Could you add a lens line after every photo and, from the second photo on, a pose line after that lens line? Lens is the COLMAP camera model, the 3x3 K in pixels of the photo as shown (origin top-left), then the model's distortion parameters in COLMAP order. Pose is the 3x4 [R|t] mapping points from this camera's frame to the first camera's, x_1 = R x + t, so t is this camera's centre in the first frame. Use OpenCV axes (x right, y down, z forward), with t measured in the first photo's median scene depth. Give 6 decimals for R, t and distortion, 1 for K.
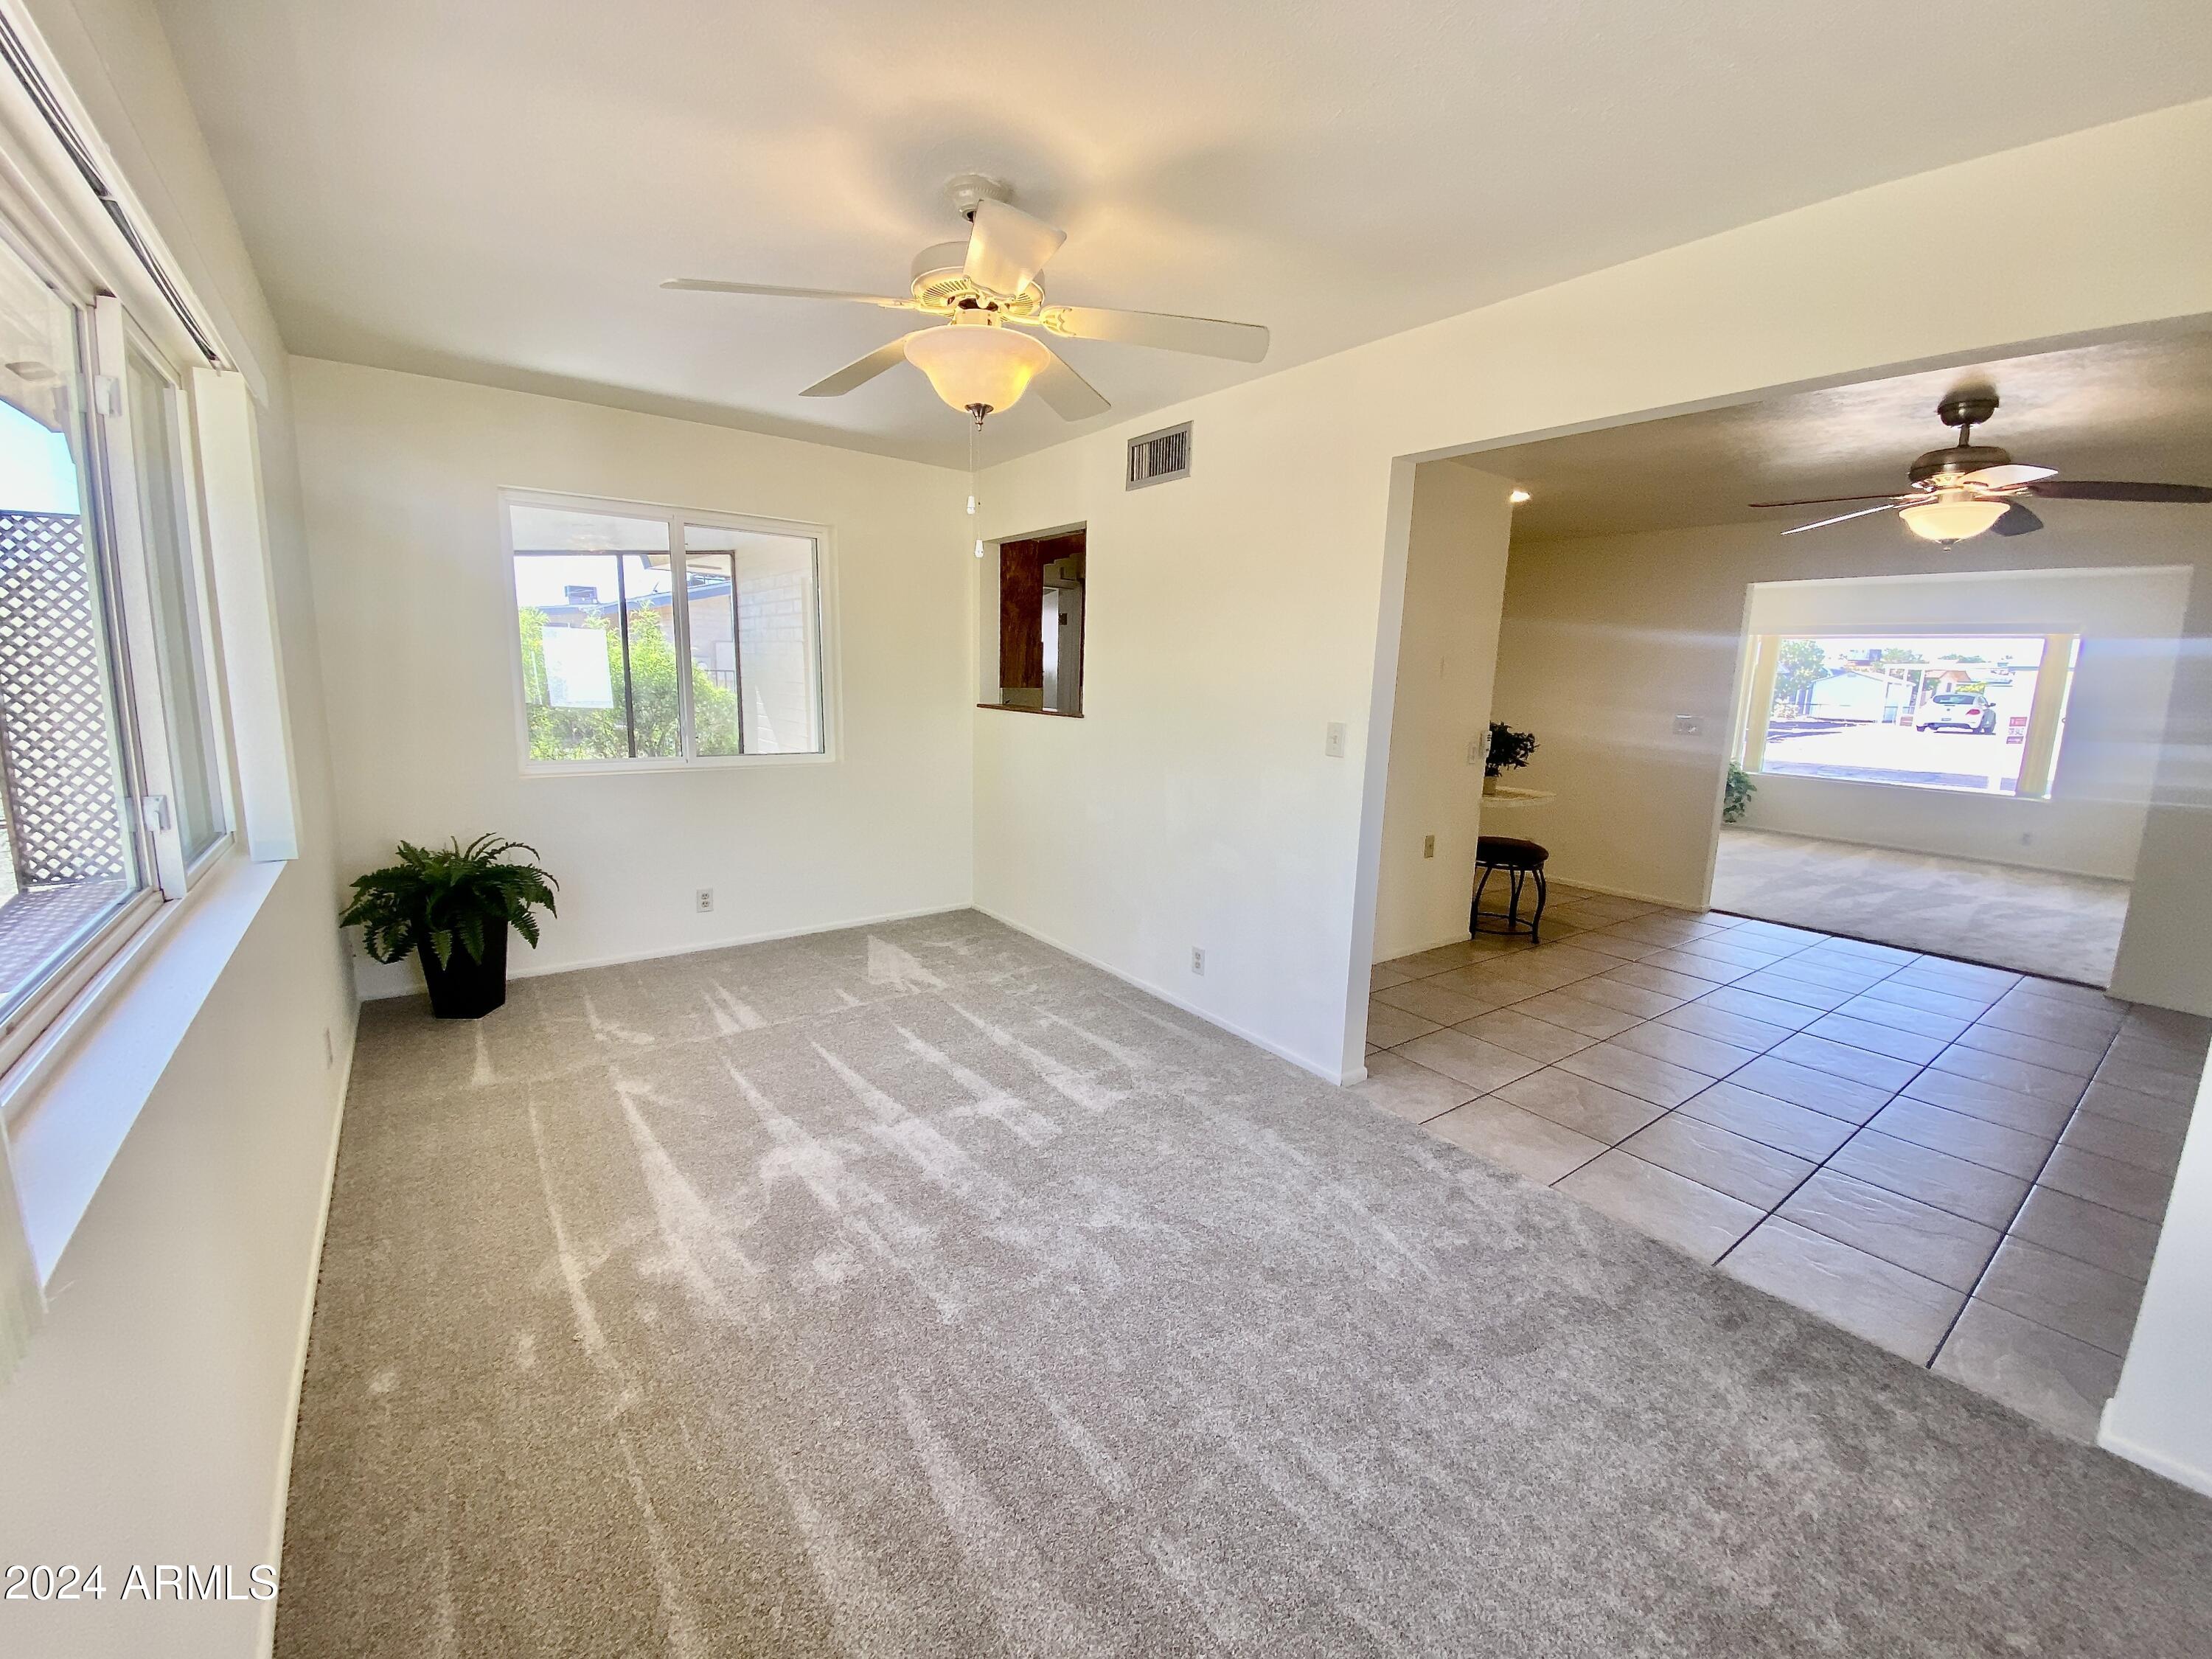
lens RADIAL K [[898.4, 0, 1094.0], [0, 898.4, 820.3], [0, 0, 1]] dist [0.000291, -0.000021]
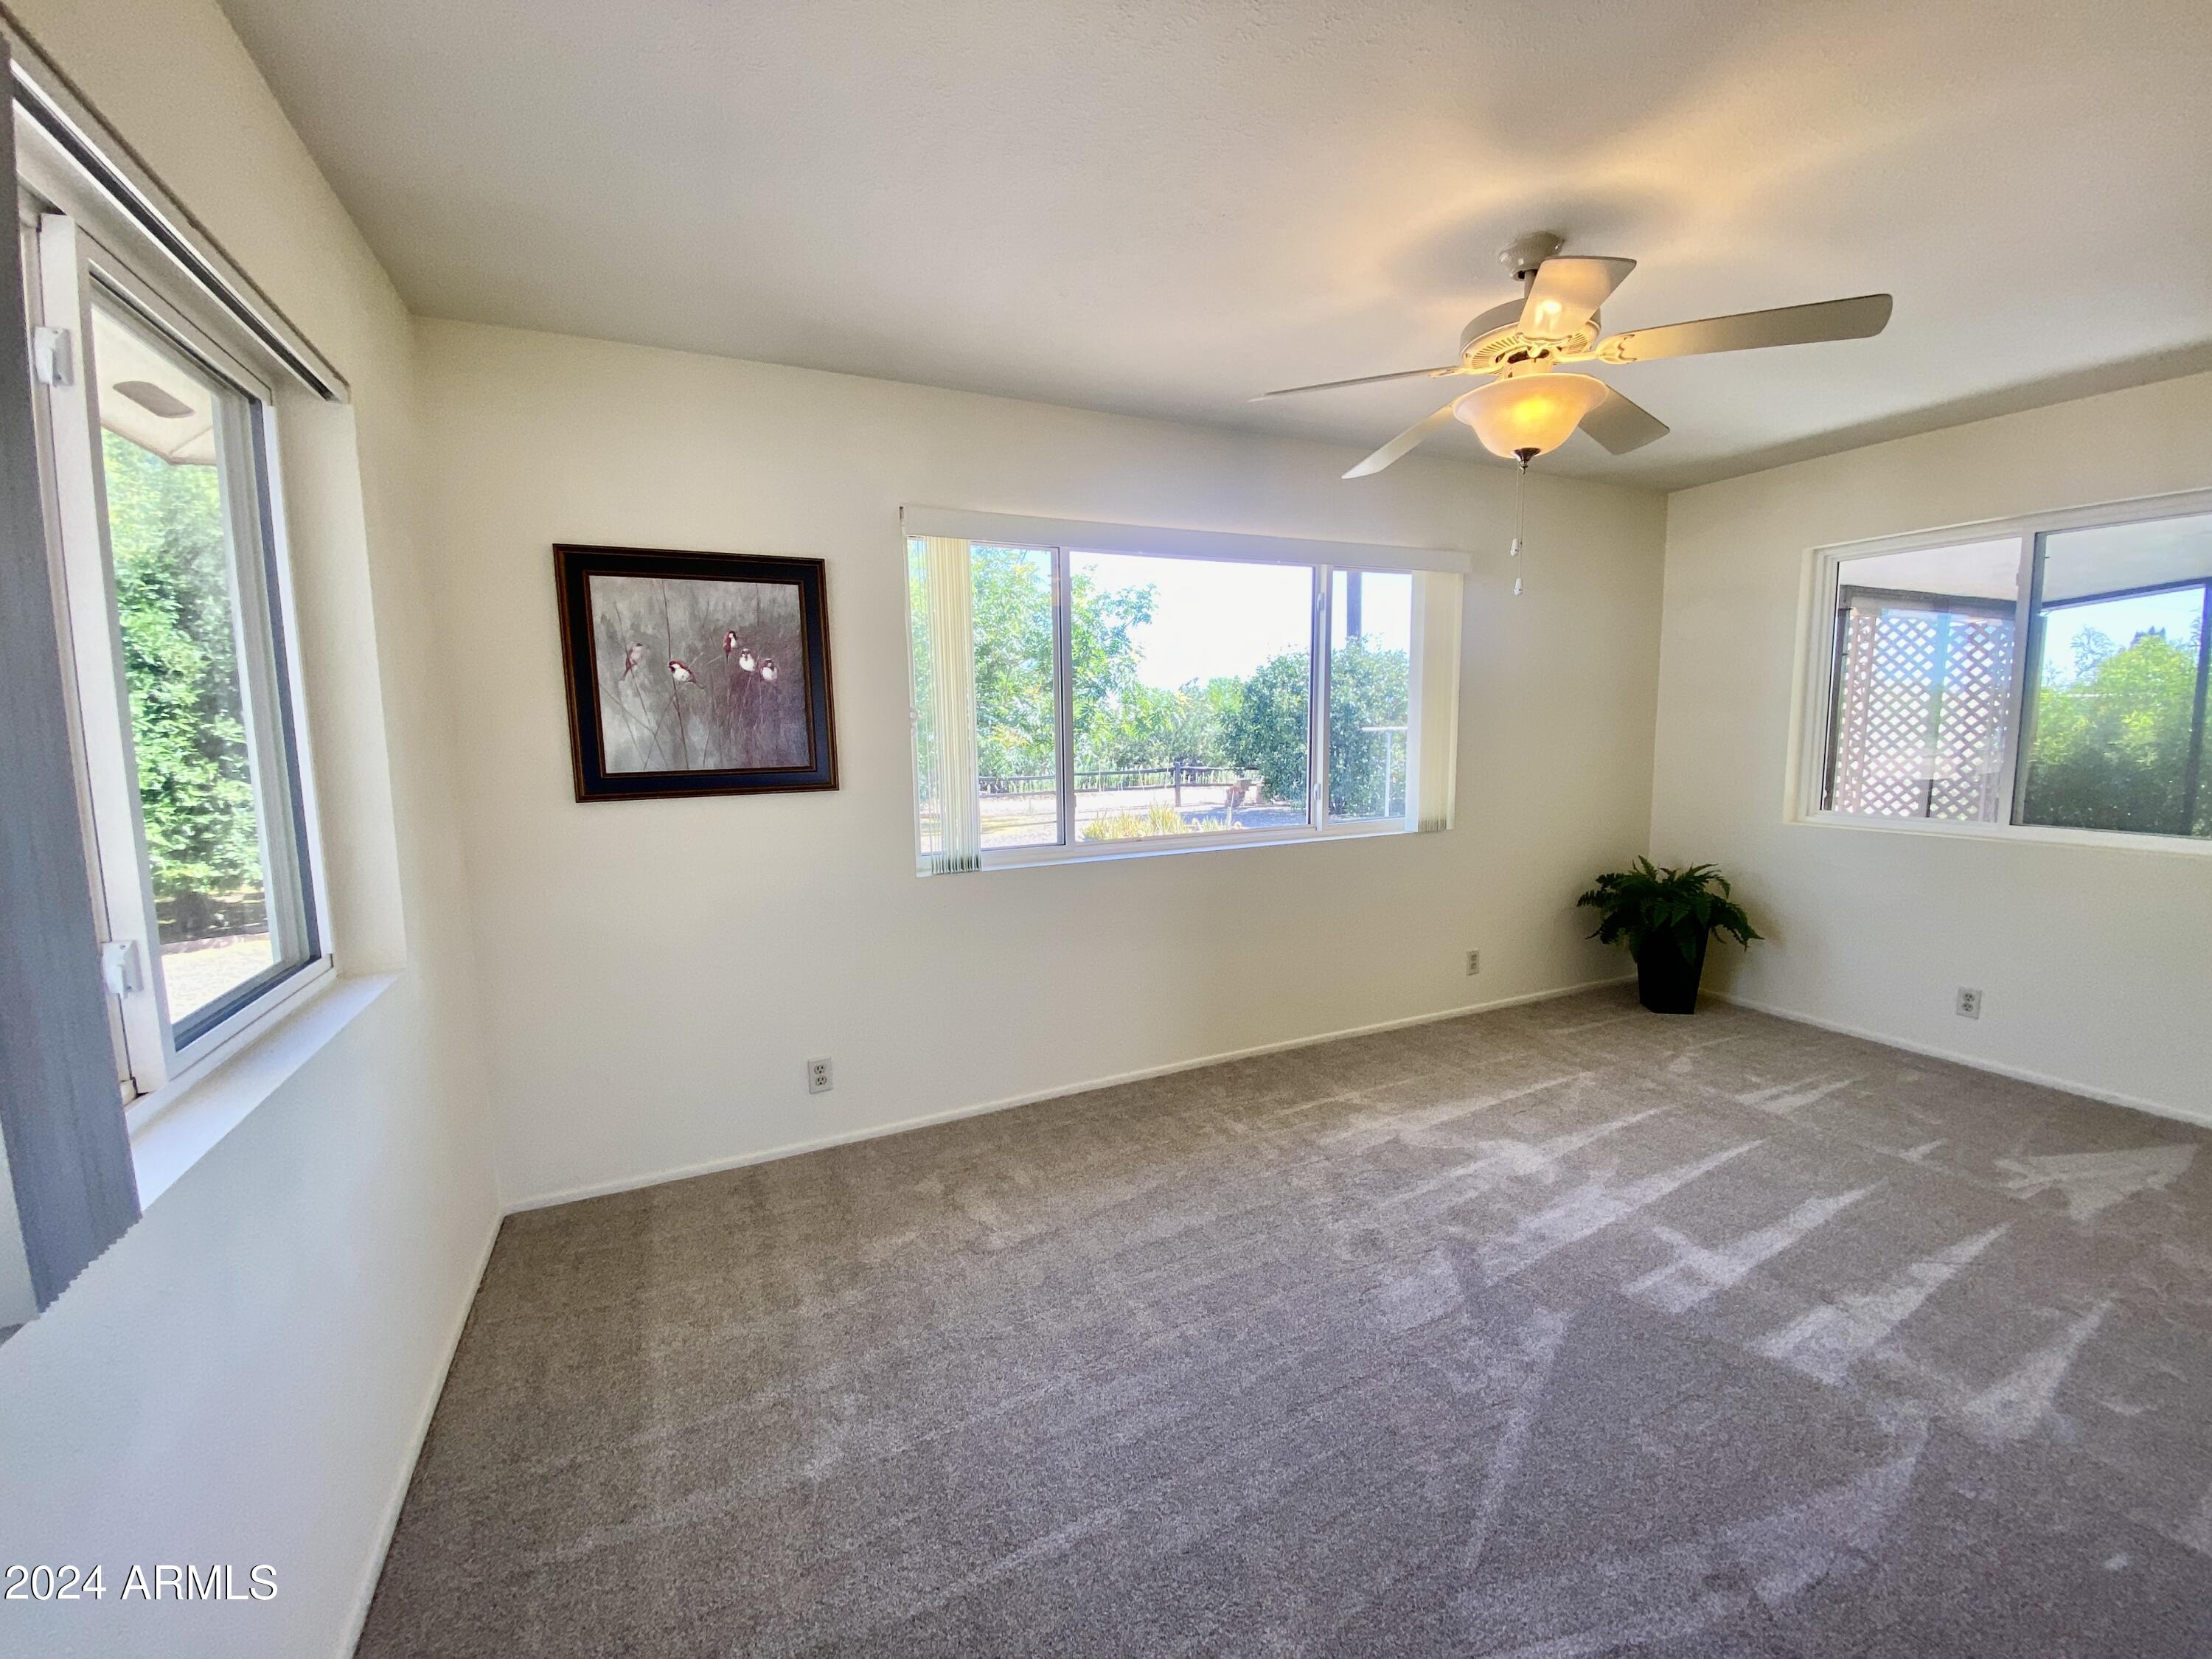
lens RADIAL K [[898.4, 0, 1094.0], [0, 898.4, 820.3], [0, 0, 1]] dist [0.000291, -0.000021]
pose [[-0.205606, 0.087539, -0.974712, 0.578422], [-0.152387, 0.980979, 0.120246, -0.054256], [0.966698, 0.173257, -0.188355, 0.458710]]
